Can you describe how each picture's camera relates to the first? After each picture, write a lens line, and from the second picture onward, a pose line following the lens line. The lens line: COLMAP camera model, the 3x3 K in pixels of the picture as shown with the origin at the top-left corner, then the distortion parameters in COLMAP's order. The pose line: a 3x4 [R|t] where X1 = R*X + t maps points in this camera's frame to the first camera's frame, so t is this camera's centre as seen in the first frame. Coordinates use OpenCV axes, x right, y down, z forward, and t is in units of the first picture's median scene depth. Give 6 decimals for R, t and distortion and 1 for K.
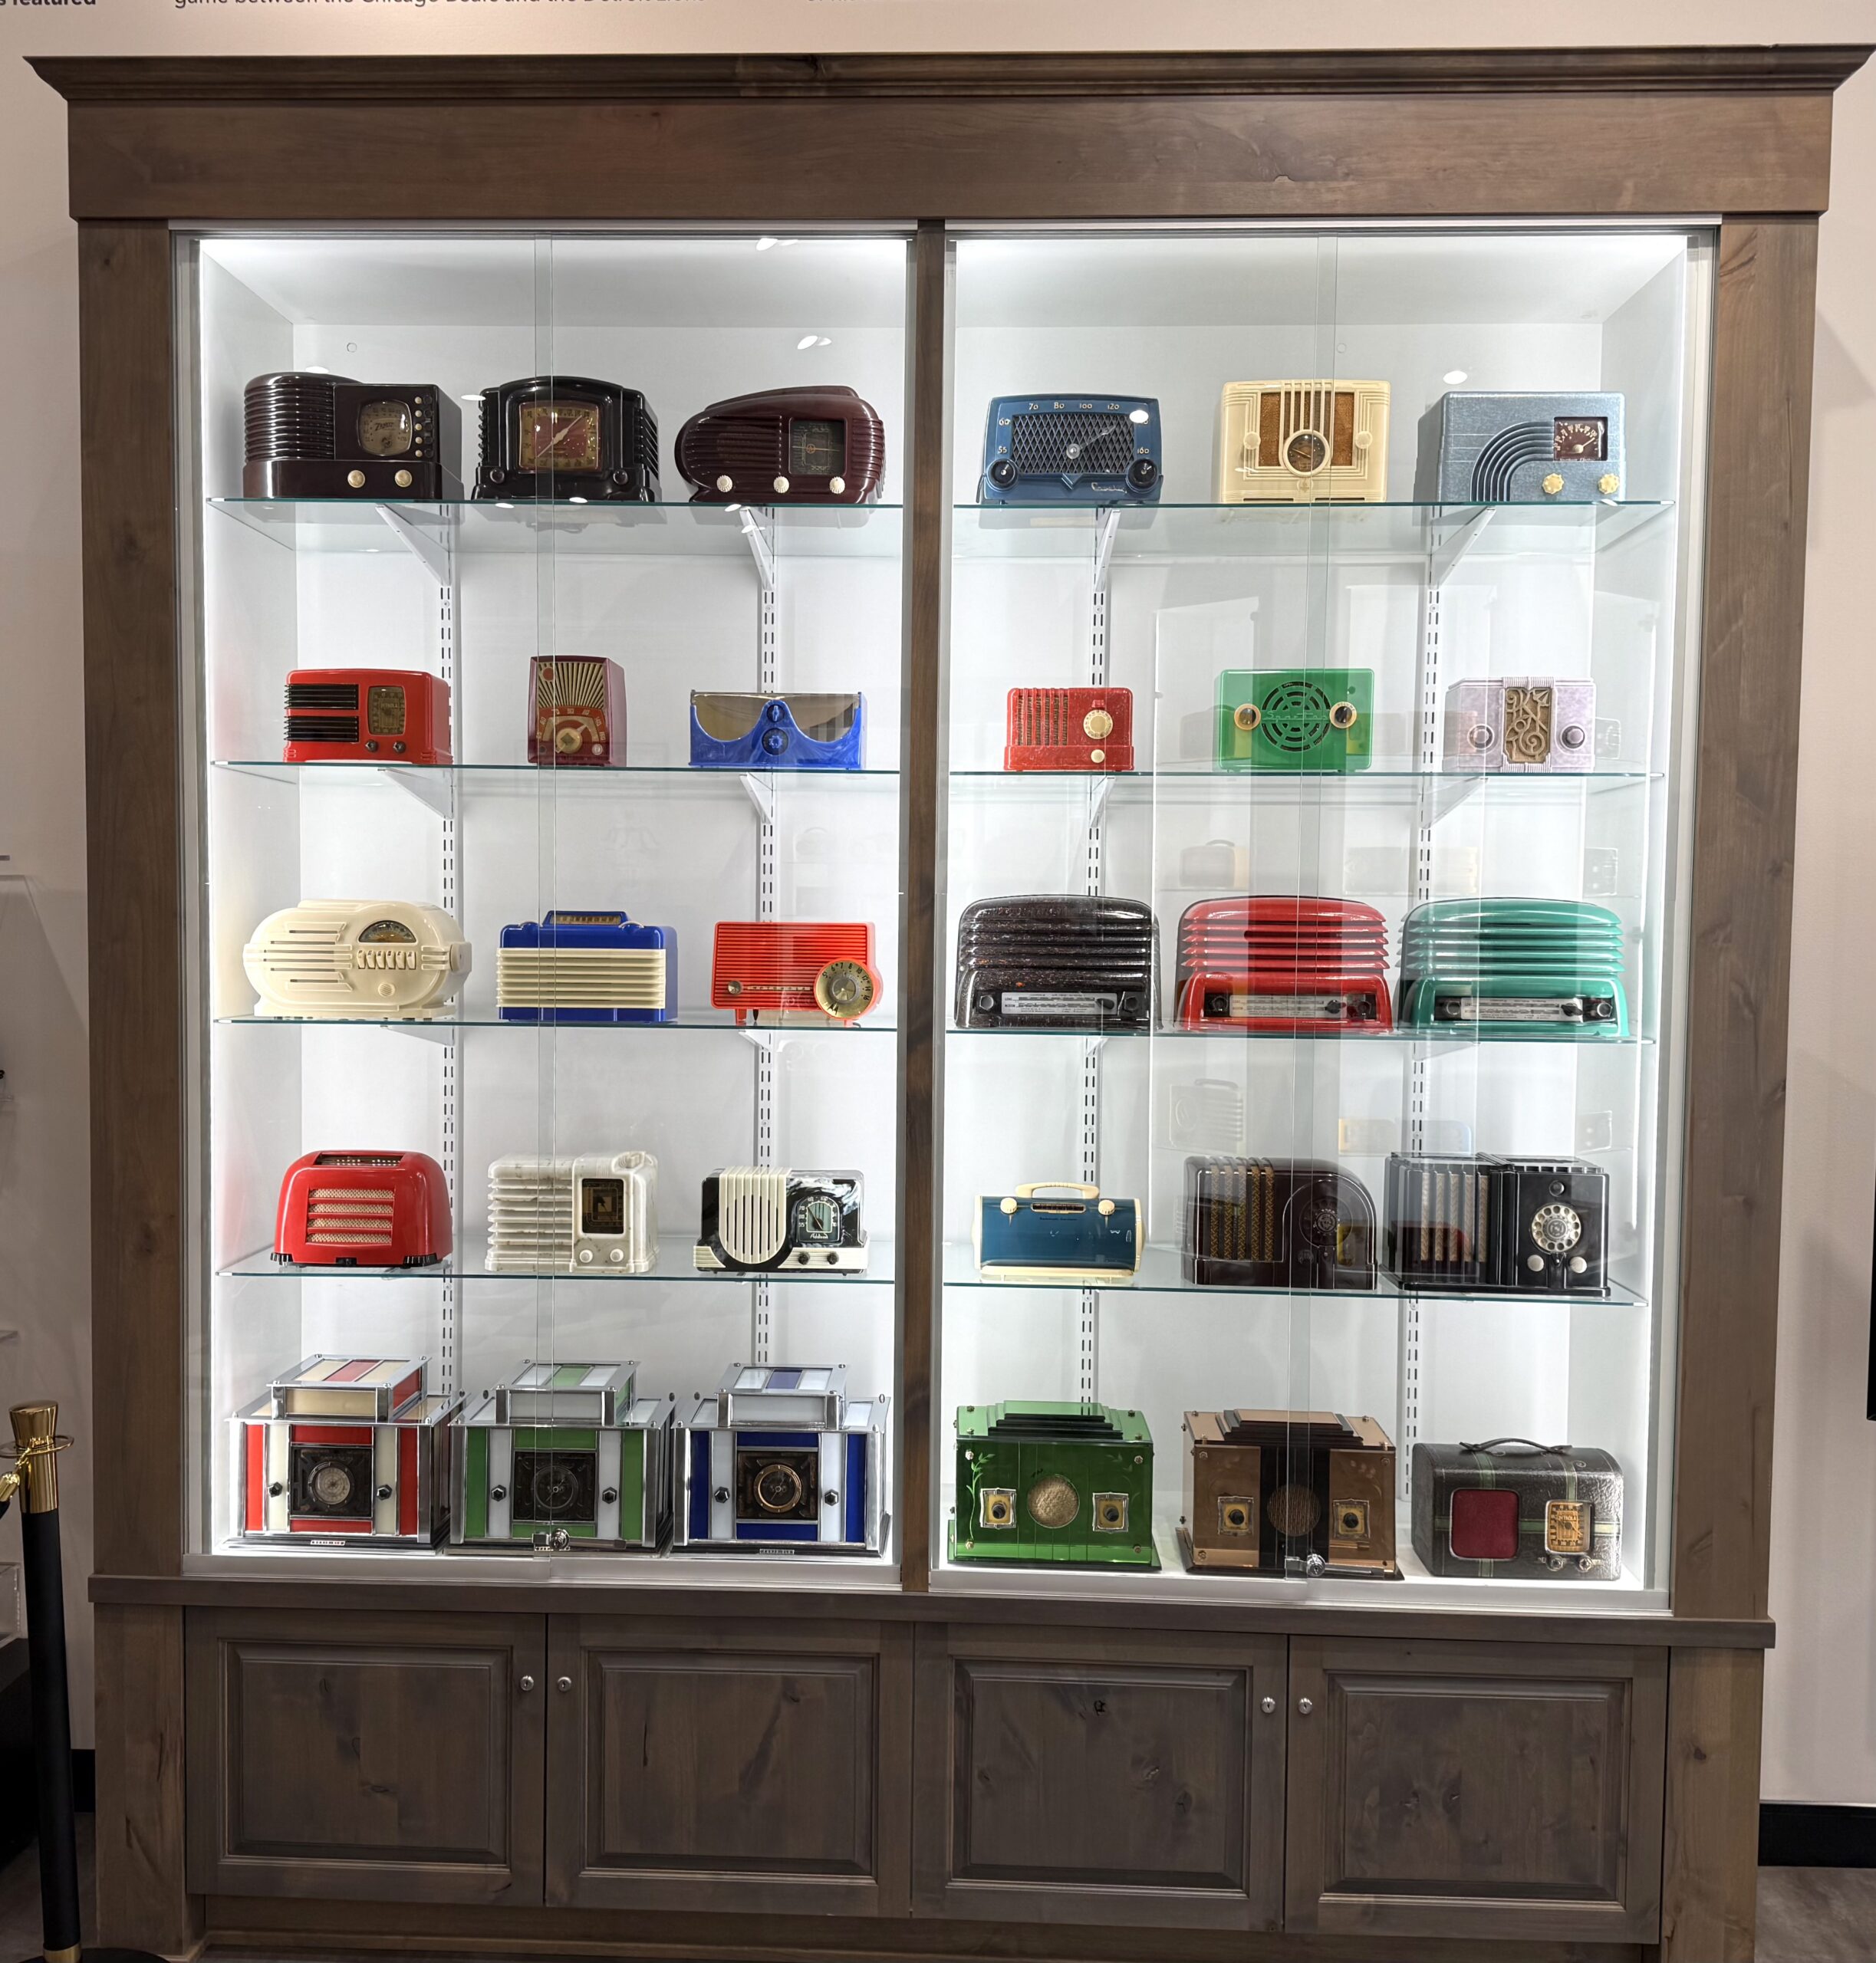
lens RADIAL K [[2038.2, 0, 901.5], [0, 2038.2, 1008.8], [0, 0, 1]] dist [0.117397, 0.000000]
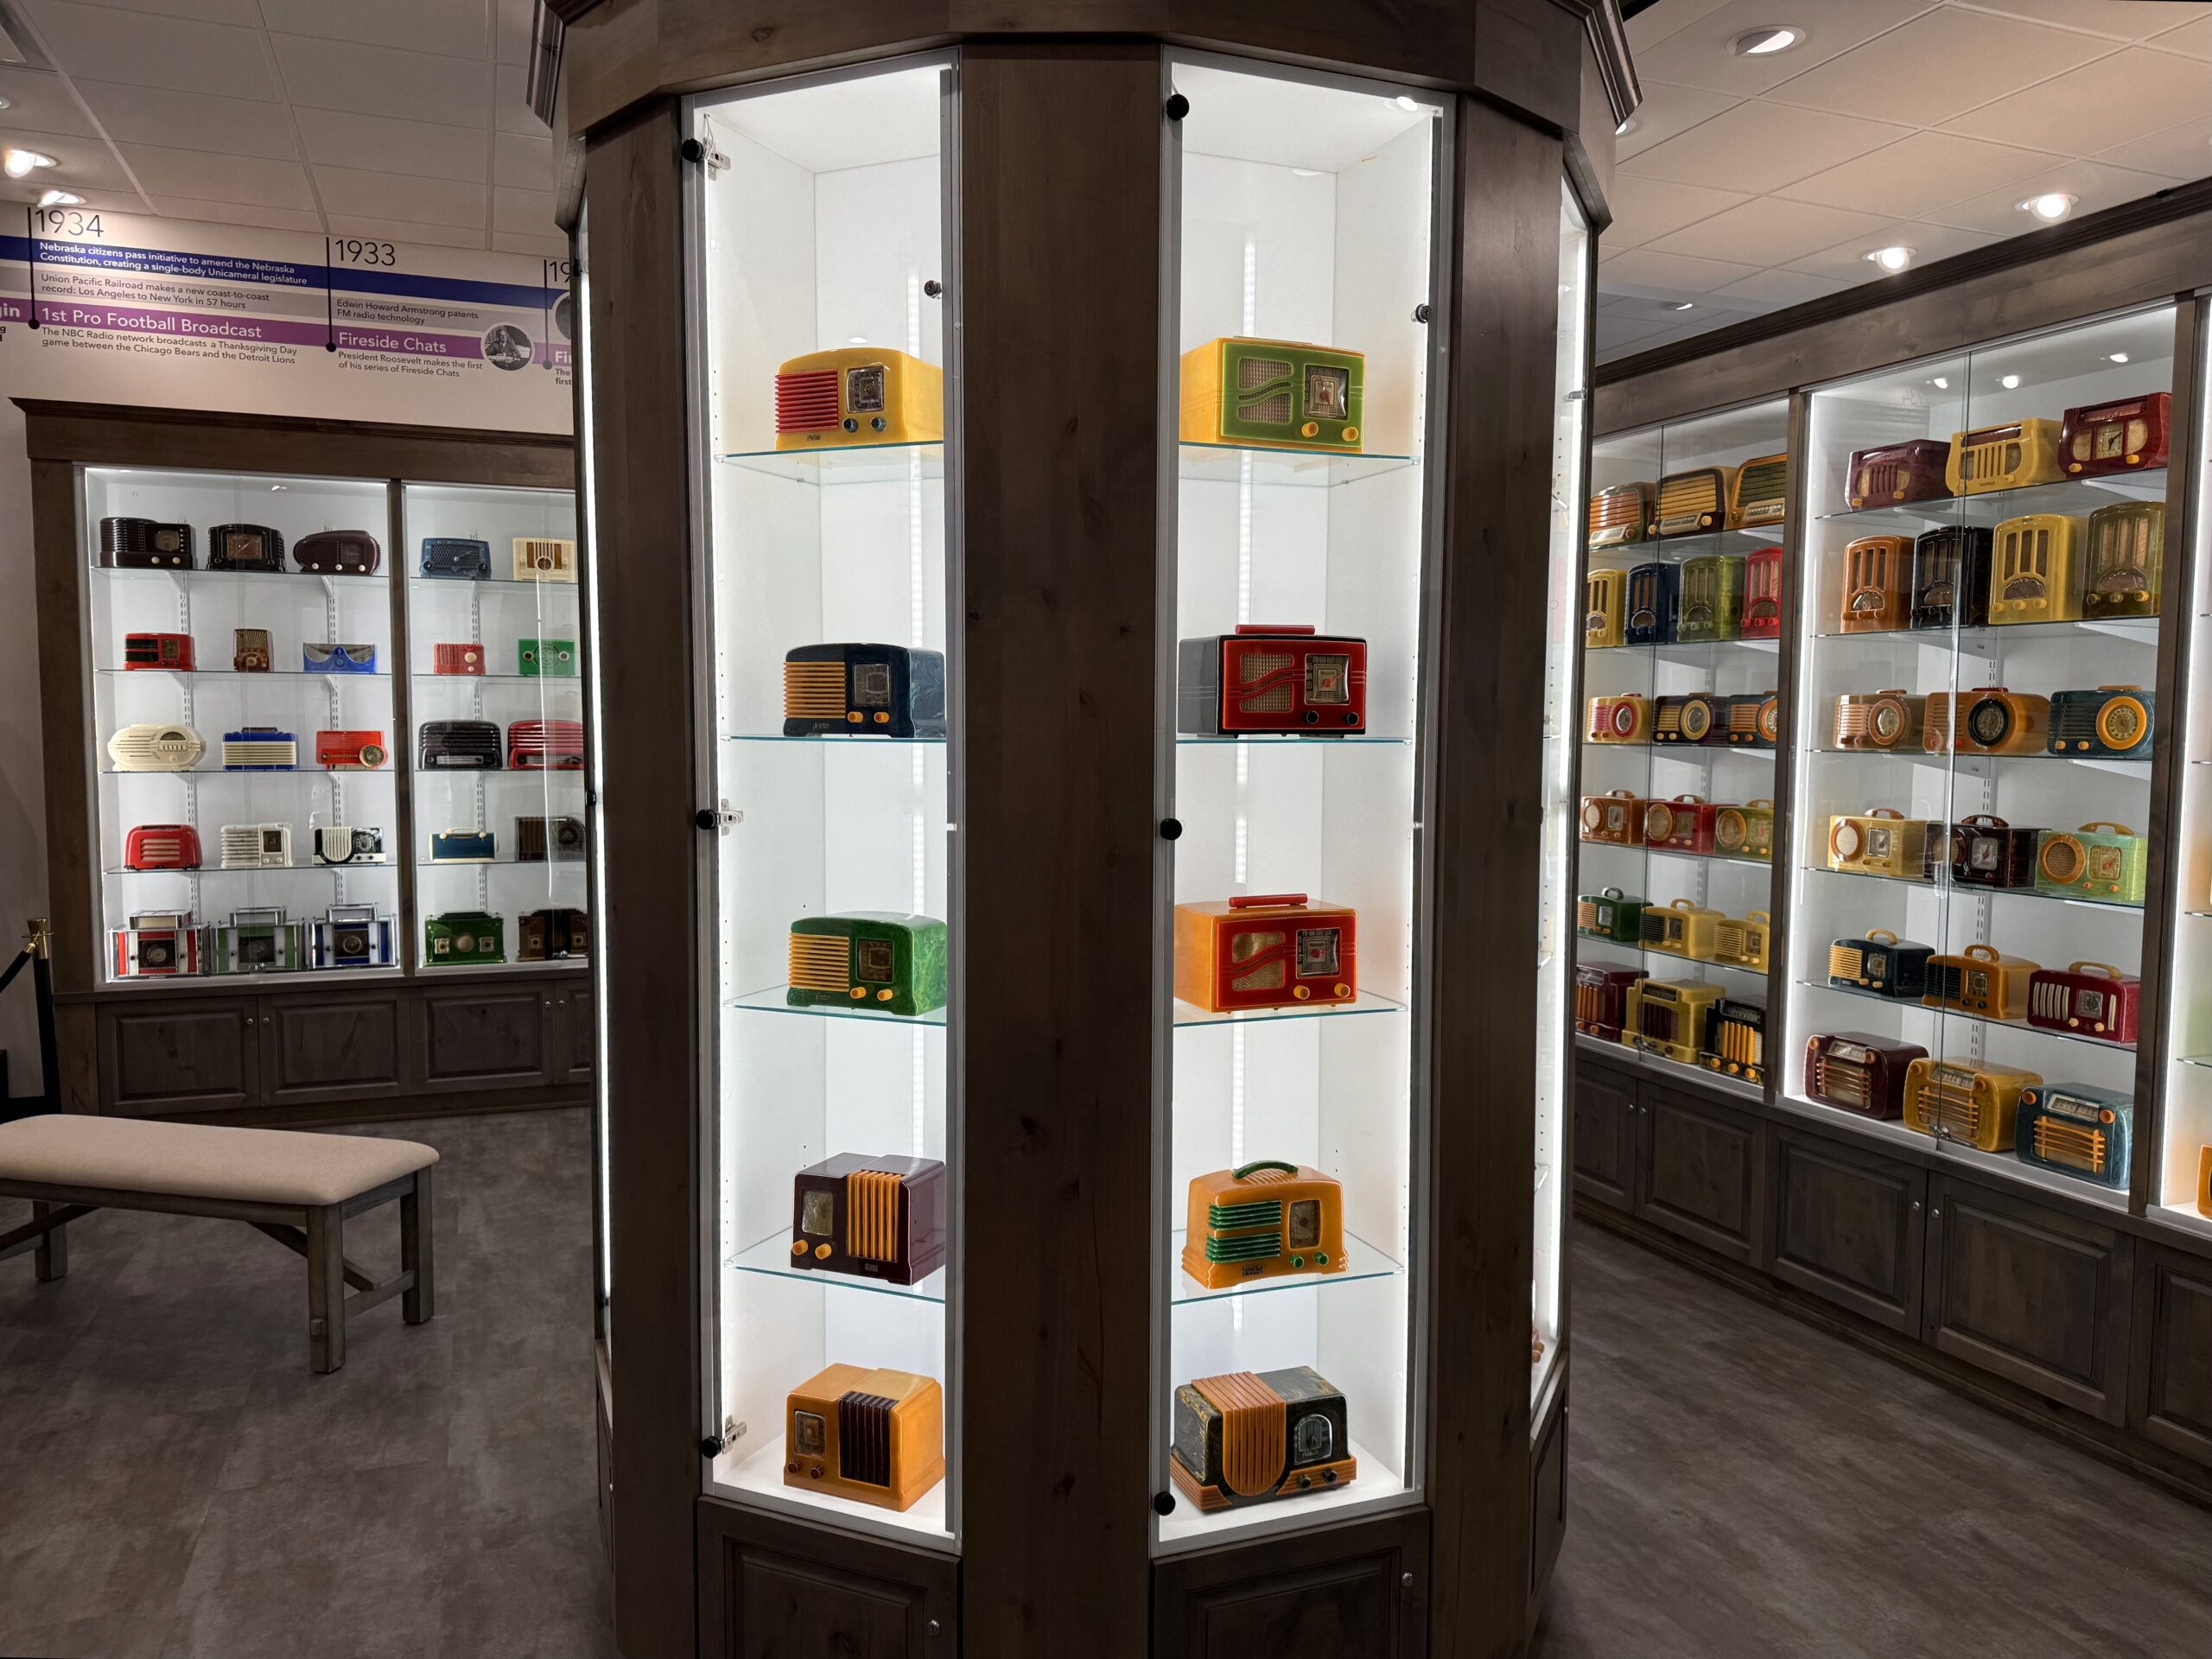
lens RADIAL K [[1564.1, 0, 1112.8], [0, 1564.1, 831.5], [0, 0, 1]] dist [0.023794, -0.020673]
pose [[0.908147, -0.035251, 0.417164, -0.008896], [0.030174, 0.999369, 0.018763, 0.078026], [-0.417562, -0.004452, 0.908638, -1.270245]]
